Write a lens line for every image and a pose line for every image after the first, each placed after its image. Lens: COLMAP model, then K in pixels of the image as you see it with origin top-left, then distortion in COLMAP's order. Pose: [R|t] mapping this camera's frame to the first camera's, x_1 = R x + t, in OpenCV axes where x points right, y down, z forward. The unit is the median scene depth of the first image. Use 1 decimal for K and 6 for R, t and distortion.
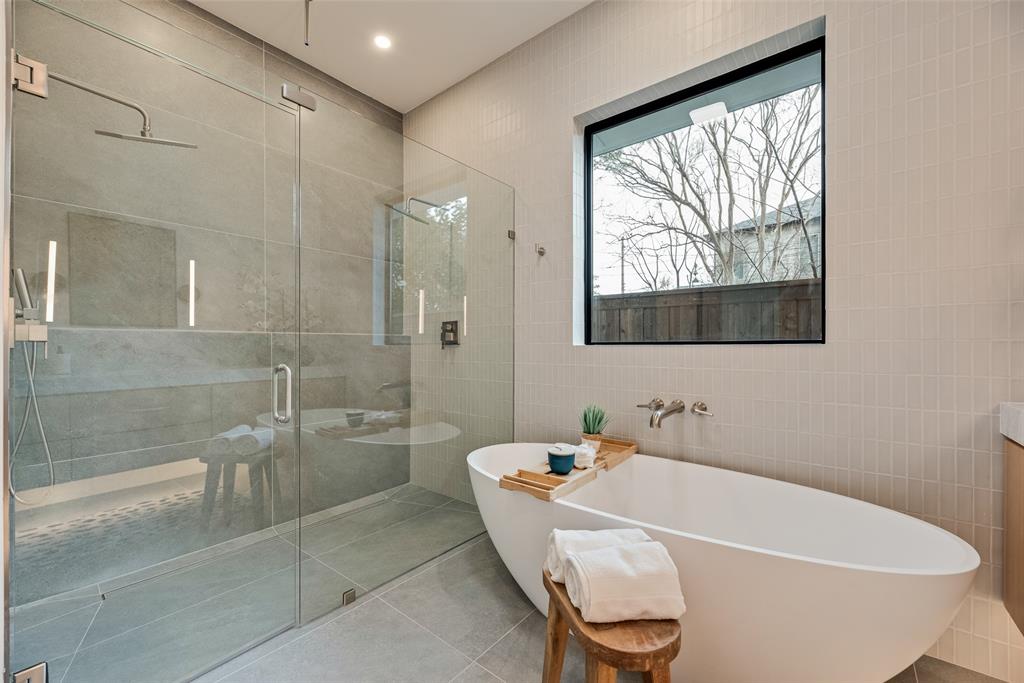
lens RADIAL K [[411.6, 0, 510.0], [0, 411.6, 345.8], [0, 0, 1]] dist [0.001716, 0.000086]
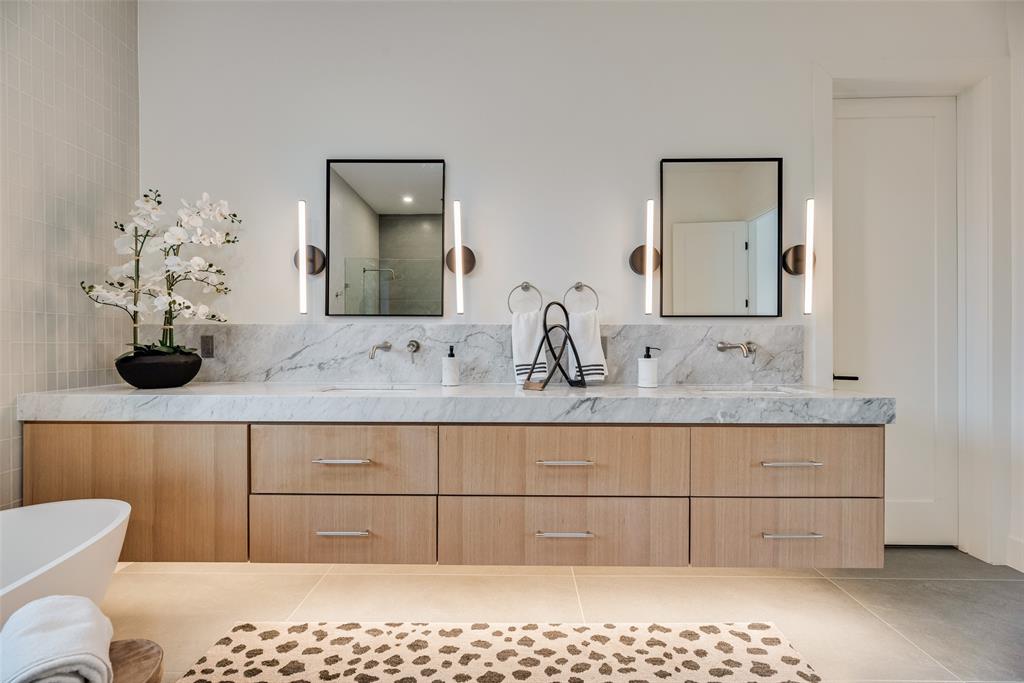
lens RADIAL K [[414.4, 0, 511.6], [0, 414.4, 347.7], [0, 0, 1]] dist [0.005647, 0.000138]
pose [[-0.617909, 0.000167, 0.786249, -0.410473], [0.002593, 0.999995, 0.001825, 0.001790], [-0.786245, 0.003167, -0.617907, 0.399538]]
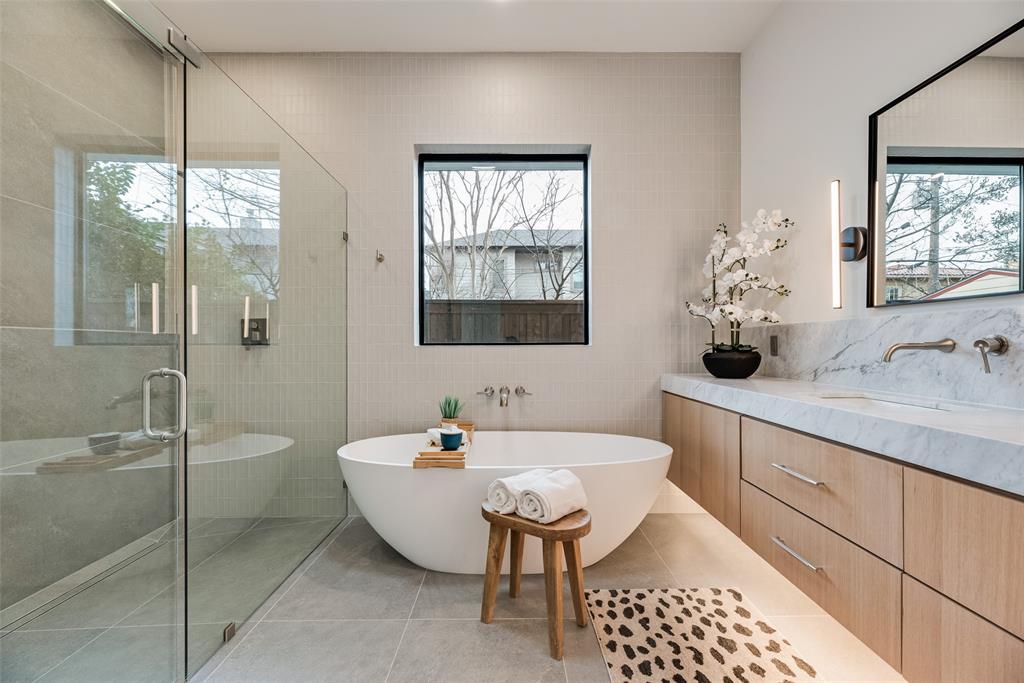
lens RADIAL K [[414.4, 0, 511.6], [0, 414.4, 347.7], [0, 0, 1]] dist [0.005647, 0.000138]
pose [[0.770944, -0.001985, 0.636900, -0.413184], [0.000614, 0.999997, 0.002374, 0.001752], [-0.636903, -0.001439, 0.770942, -0.054598]]
